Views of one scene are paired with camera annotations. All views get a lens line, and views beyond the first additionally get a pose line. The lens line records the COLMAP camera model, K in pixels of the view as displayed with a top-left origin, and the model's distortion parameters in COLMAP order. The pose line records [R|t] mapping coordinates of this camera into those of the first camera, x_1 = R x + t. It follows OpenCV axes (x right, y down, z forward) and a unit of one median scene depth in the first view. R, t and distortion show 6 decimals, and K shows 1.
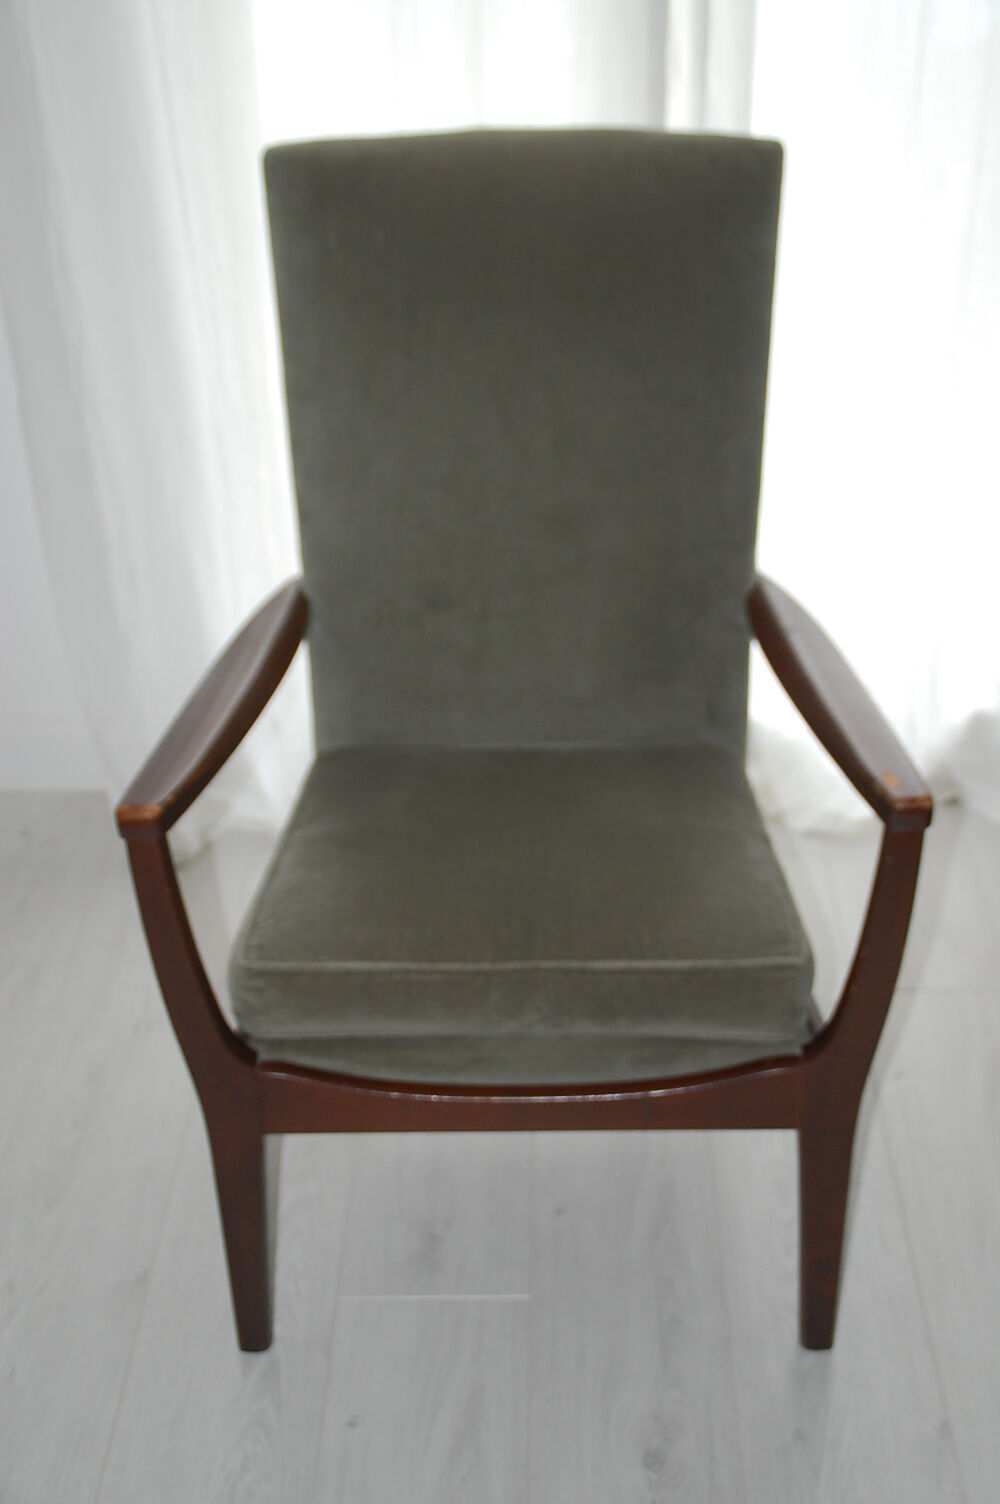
lens RADIAL K [[1902.4, 0, 496.8], [0, 1902.4, 748.5], [0, 0, 1]] dist [0.029470, 0.000000]
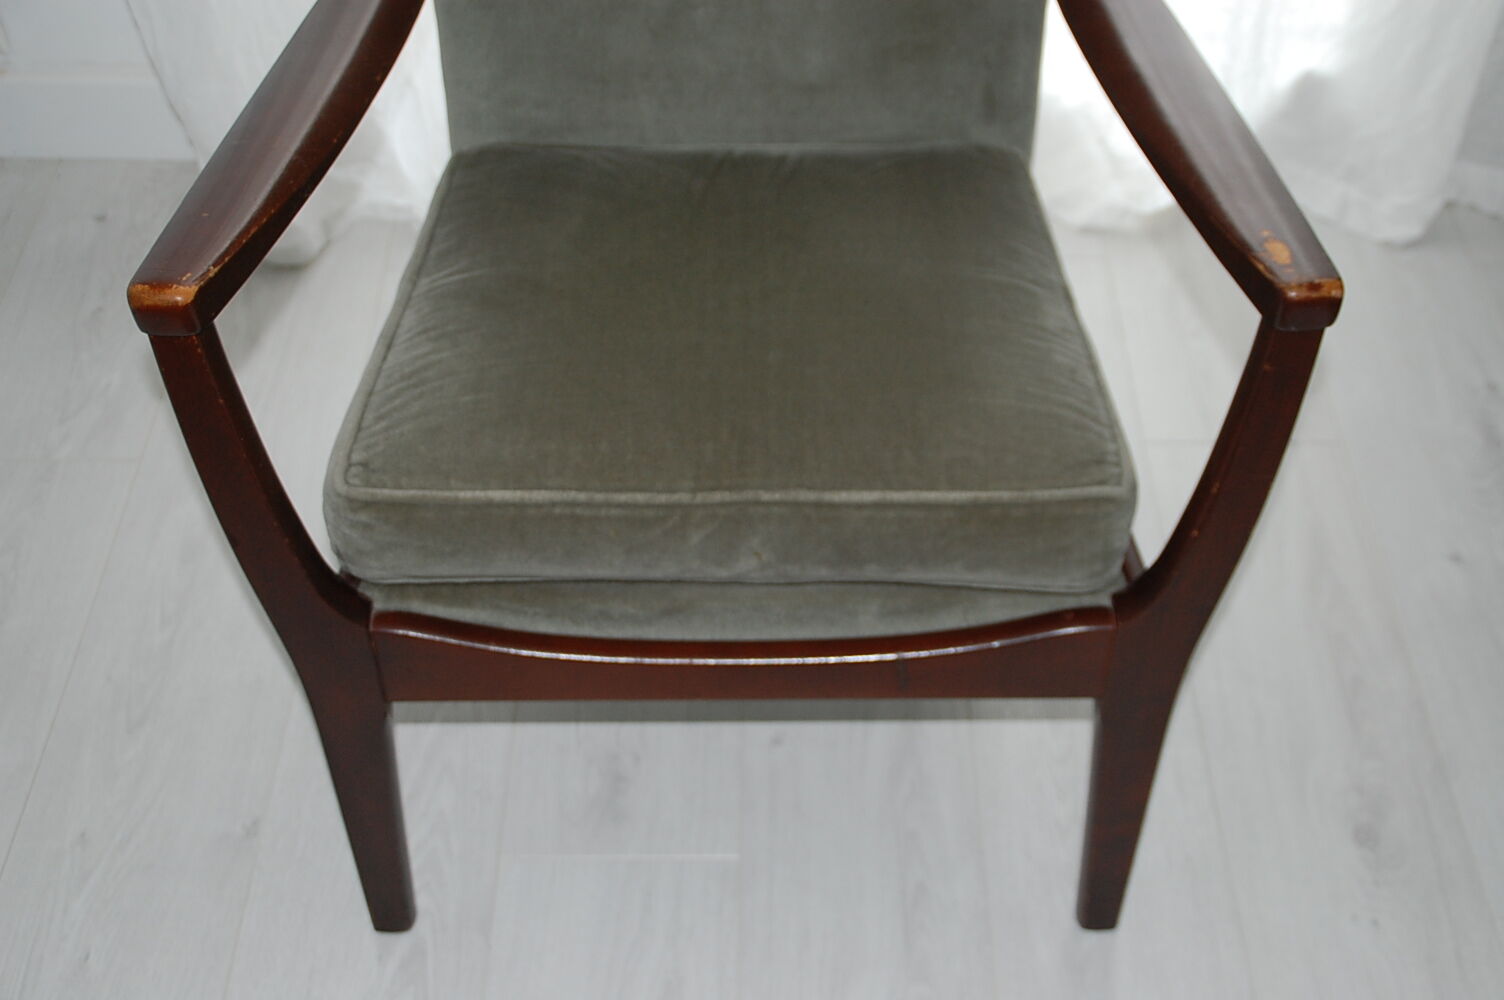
lens RADIAL K [[1902.4, 0, 759.7], [0, 1902.4, 508.6], [0, 0, 1]] dist [0.029470, 0.000000]
pose [[0.999458, -0.000184, 0.032922, -0.000603], [-0.007934, 0.969164, 0.246287, -0.054553], [-0.031953, -0.246415, 0.968638, 0.289667]]
